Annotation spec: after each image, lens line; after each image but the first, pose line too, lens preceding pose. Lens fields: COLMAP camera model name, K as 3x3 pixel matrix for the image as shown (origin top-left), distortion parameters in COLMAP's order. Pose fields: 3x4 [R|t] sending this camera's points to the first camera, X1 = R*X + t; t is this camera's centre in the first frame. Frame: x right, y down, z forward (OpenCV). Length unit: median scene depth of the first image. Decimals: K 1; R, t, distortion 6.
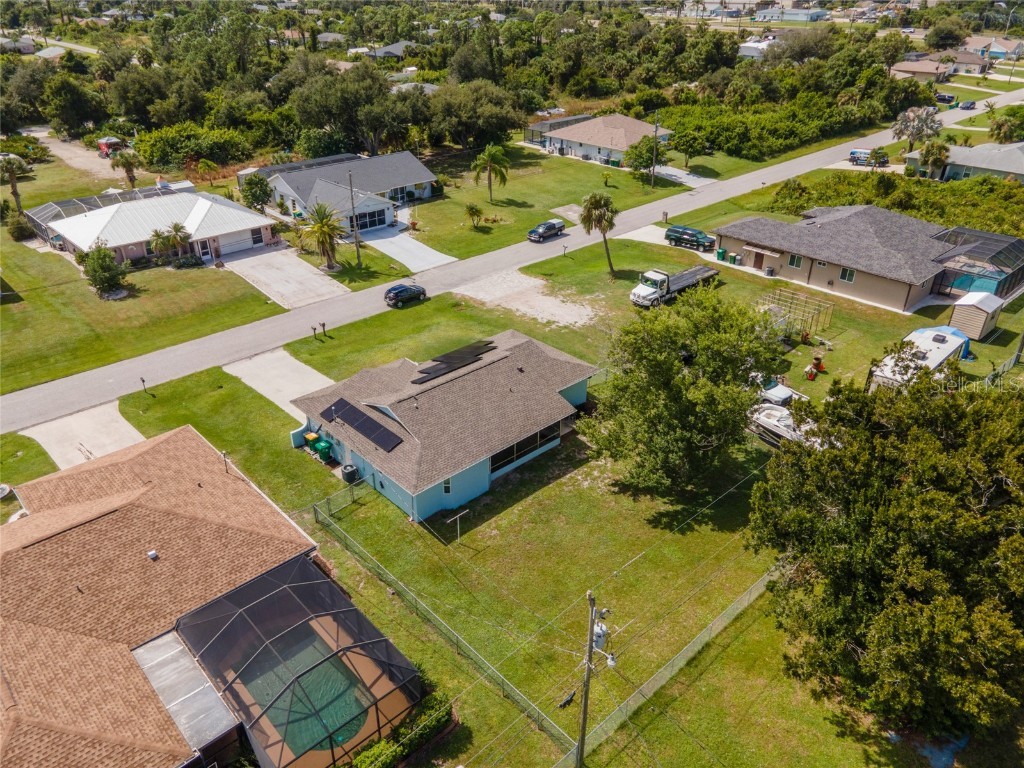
lens RADIAL K [[742.4, 0, 532.0], [0, 742.4, 381.7], [0, 0, 1]] dist [0.033484, 0.007265]
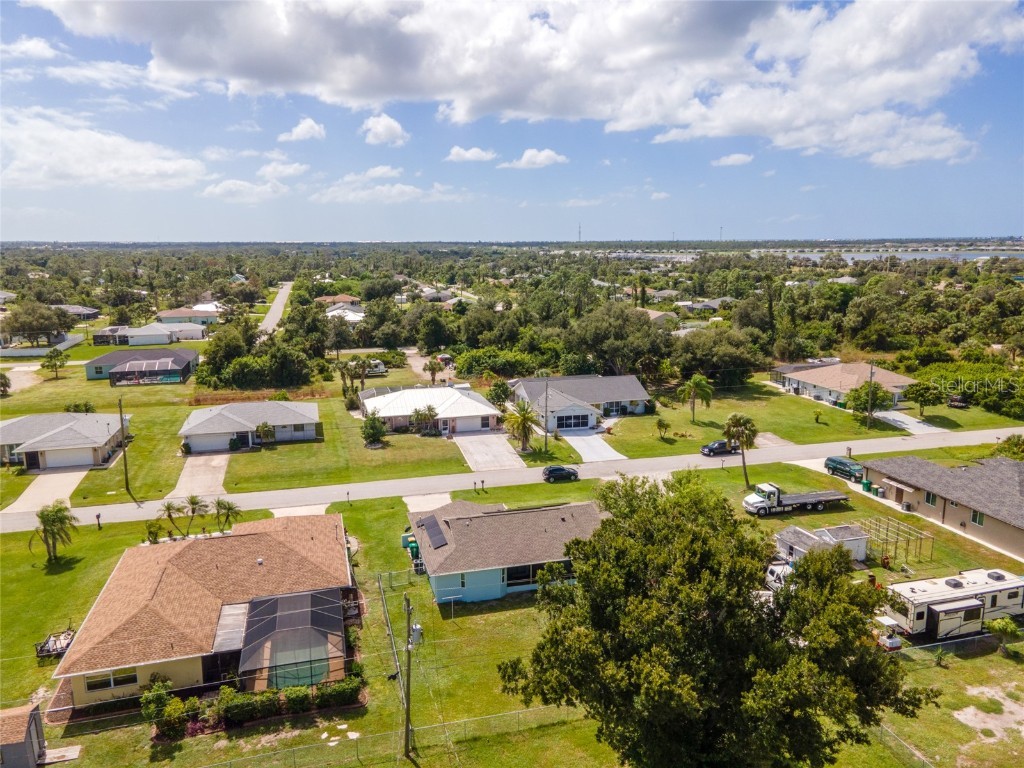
lens RADIAL K [[742.4, 0, 532.0], [0, 742.4, 381.7], [0, 0, 1]] dist [0.033484, 0.007265]
pose [[0.890059, 0.080193, -0.448736, 0.289995], [-0.215500, 0.941478, -0.259190, 0.061224], [0.401690, 0.327397, 0.855252, -0.118248]]
